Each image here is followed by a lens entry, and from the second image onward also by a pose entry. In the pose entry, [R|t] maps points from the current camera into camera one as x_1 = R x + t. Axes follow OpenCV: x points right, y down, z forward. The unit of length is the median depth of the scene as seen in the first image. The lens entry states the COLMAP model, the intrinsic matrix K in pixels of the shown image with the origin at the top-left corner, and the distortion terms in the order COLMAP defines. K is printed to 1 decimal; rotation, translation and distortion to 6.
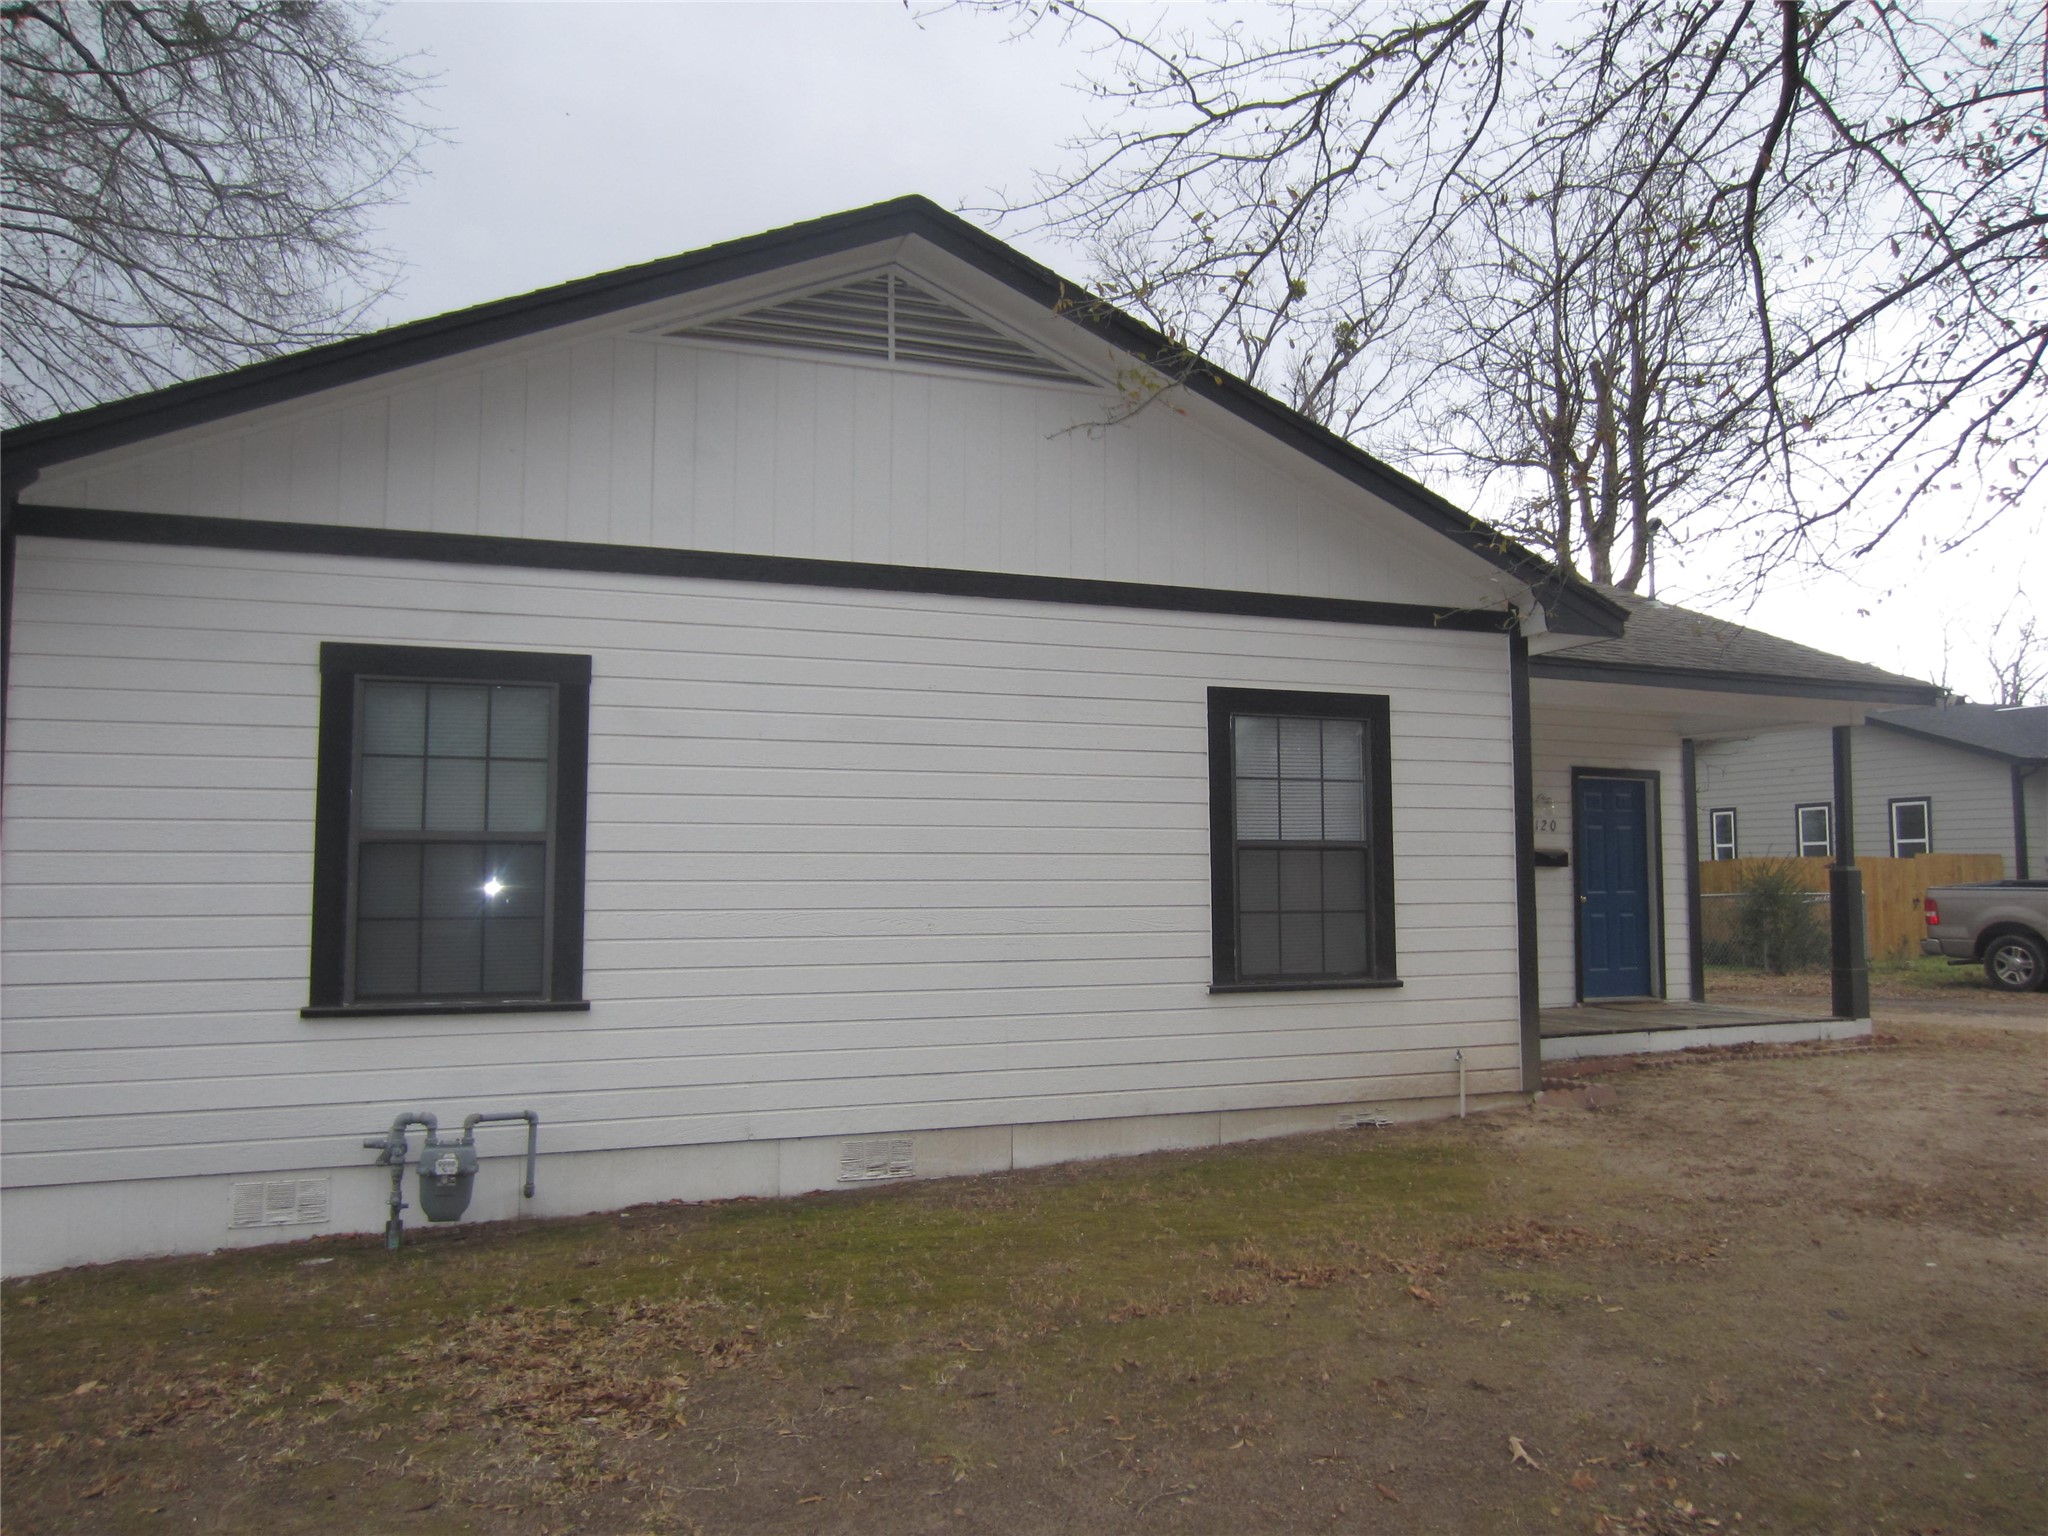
lens RADIAL K [[1469.4, 0, 1010.8], [0, 1469.4, 772.3], [0, 0, 1]] dist [-0.025724, 0.009715]
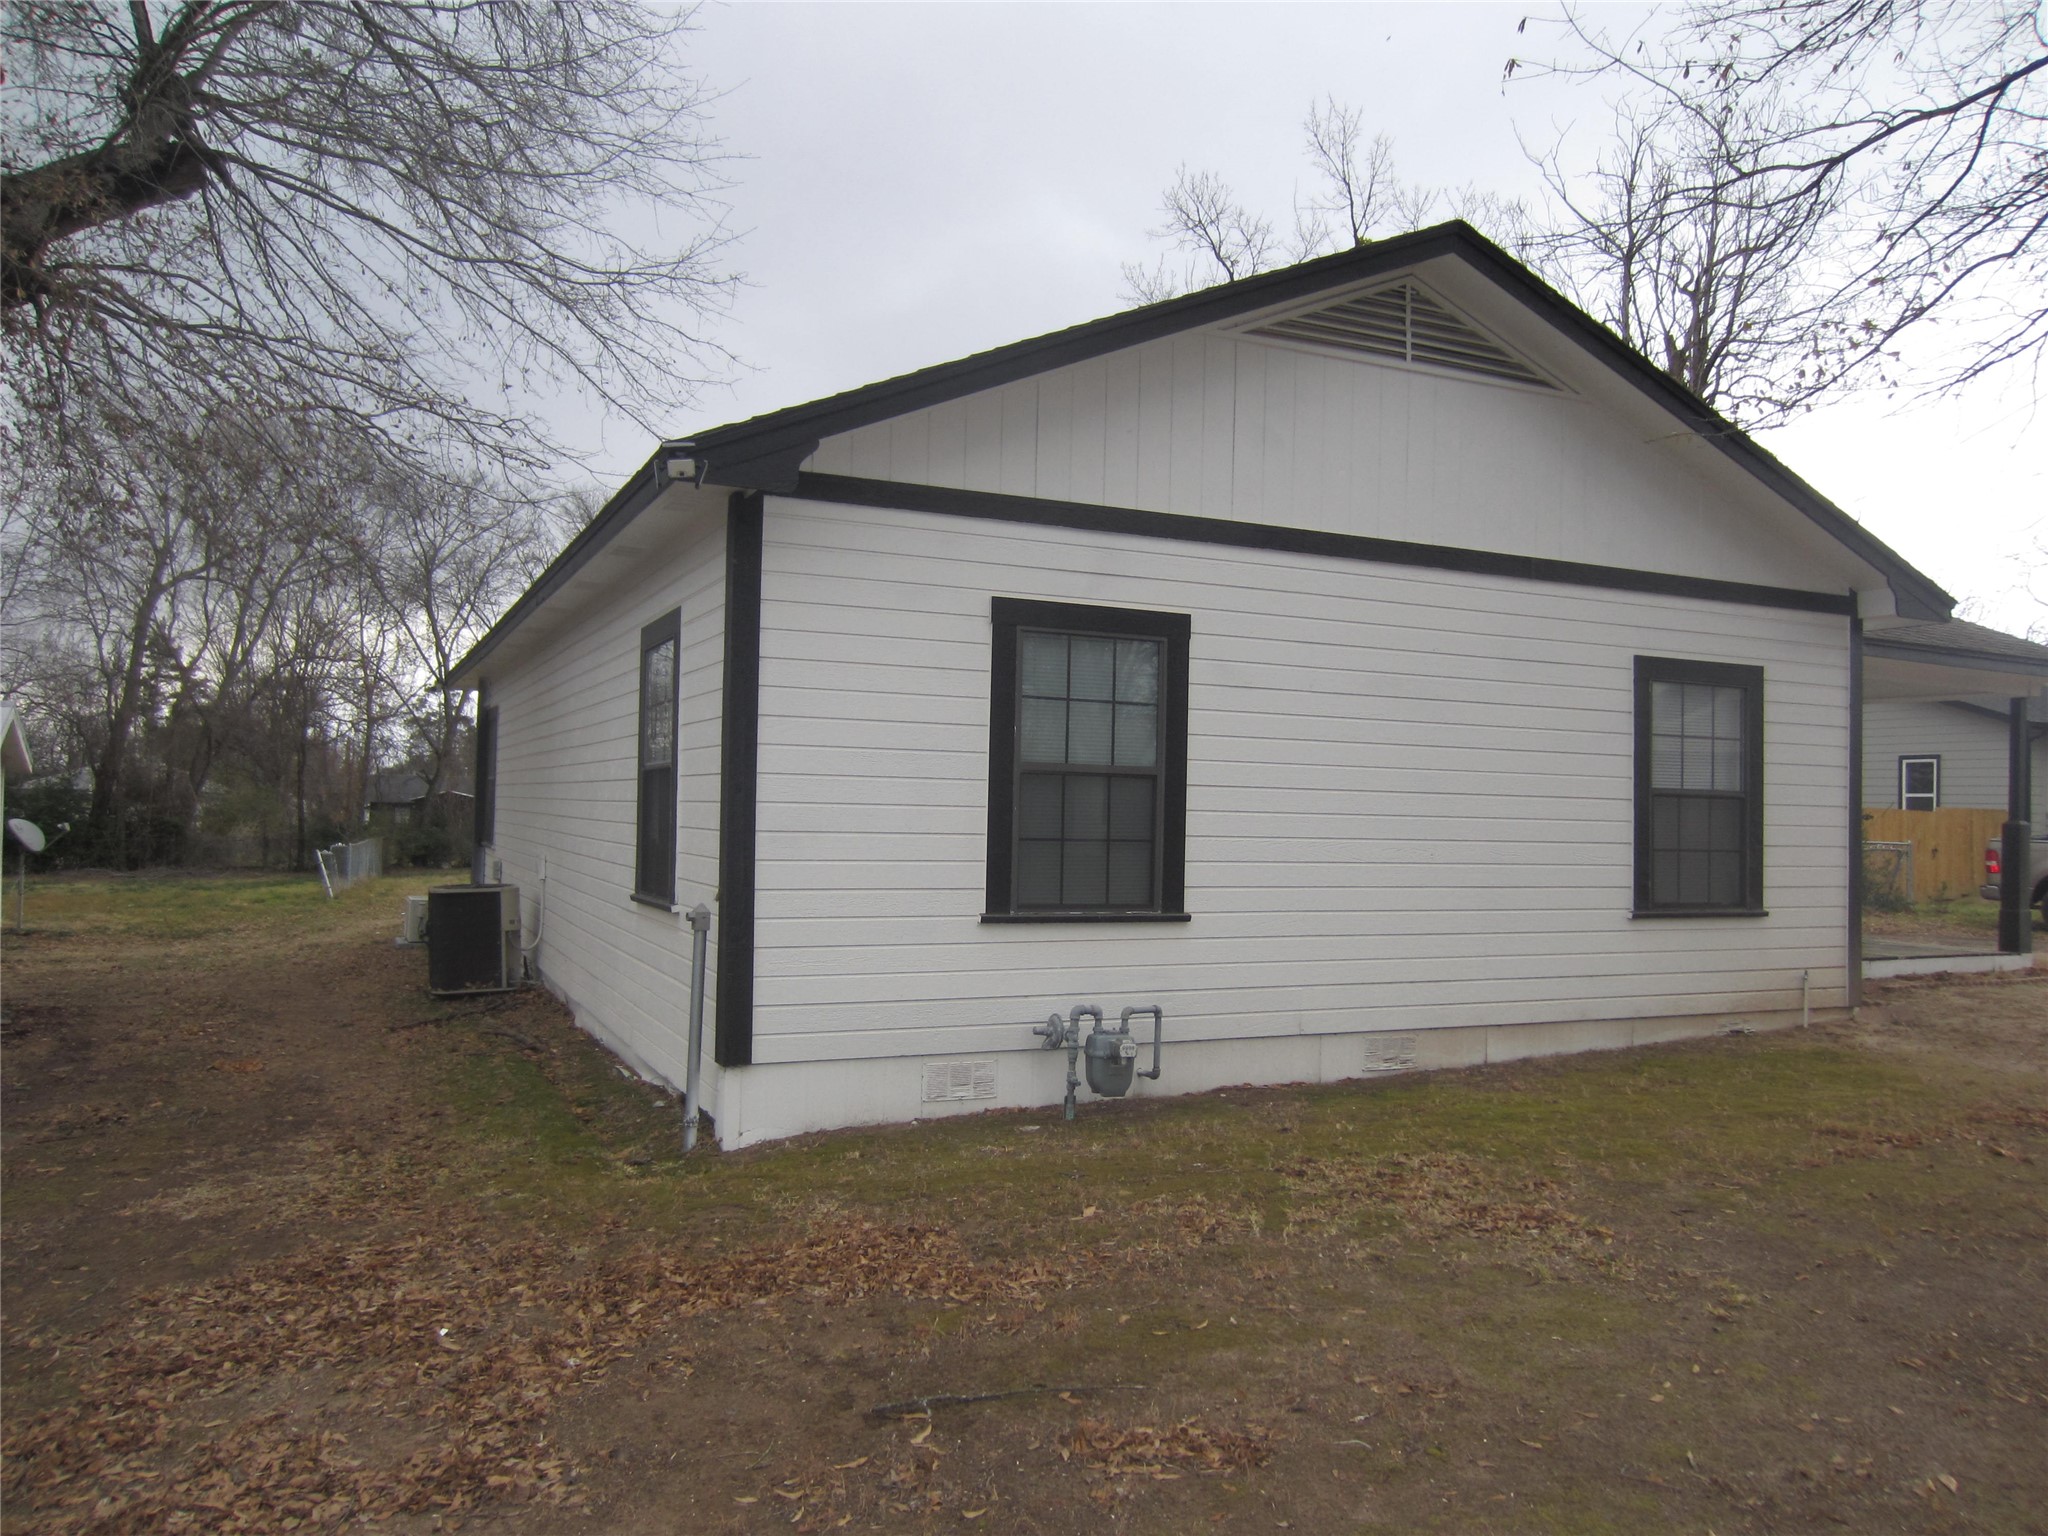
lens RADIAL K [[1469.4, 0, 1036.4], [0, 1469.4, 768.2], [0, 0, 1]] dist [-0.025724, 0.009715]
pose [[0.997305, 0.028471, 0.067617, -0.438527], [-0.031604, 0.998454, 0.045733, -0.007547], [-0.066211, -0.047746, 0.996663, -0.132487]]
